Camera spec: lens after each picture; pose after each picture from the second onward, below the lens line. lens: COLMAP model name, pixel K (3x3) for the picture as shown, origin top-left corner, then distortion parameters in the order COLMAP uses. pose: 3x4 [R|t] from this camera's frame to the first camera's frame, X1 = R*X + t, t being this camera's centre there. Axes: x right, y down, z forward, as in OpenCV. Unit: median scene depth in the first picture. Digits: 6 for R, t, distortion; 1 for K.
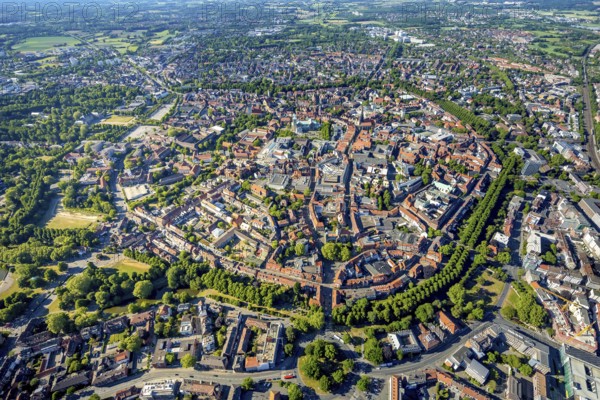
lens RADIAL K [[283.9, 0, 300.0], [0, 283.9, 200.0], [0, 0, 1]] dist [-0.001453, 0.001290]
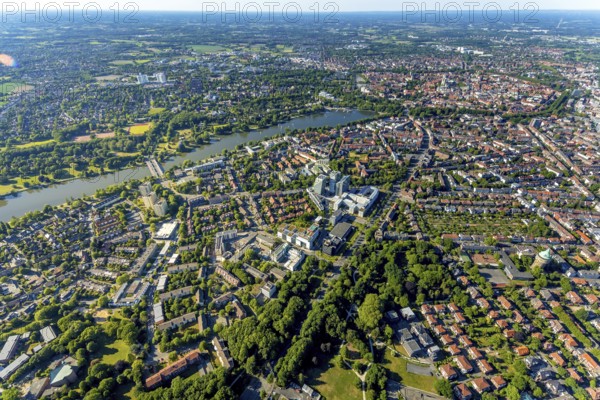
lens RADIAL K [[293.3, 0, 300.0], [0, 293.3, 200.0], [0, 0, 1]] dist [0.001196, -0.001371]
pose [[0.998760, 0.030394, -0.039422, -1.234794], [-0.033742, 0.995616, -0.087235, 1.015774], [0.036598, 0.088457, 0.995407, -1.296806]]
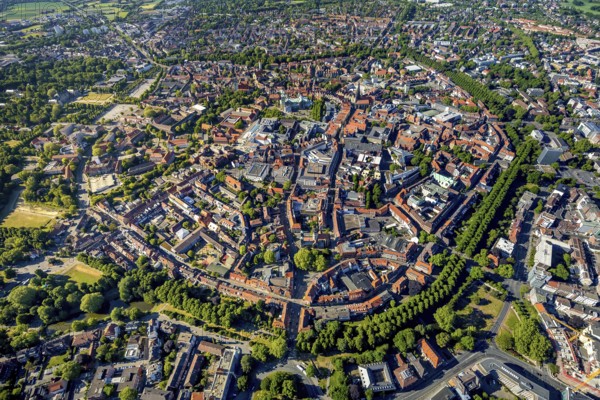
lens RADIAL K [[283.9, 0, 300.0], [0, 283.9, 200.0], [0, 0, 1]] dist [-0.001453, 0.001290]
pose [[0.999388, 0.005345, -0.034576, 0.093483], [-0.001892, 0.995071, 0.099151, -0.067916], [0.034936, -0.099024, 0.994472, 0.109688]]
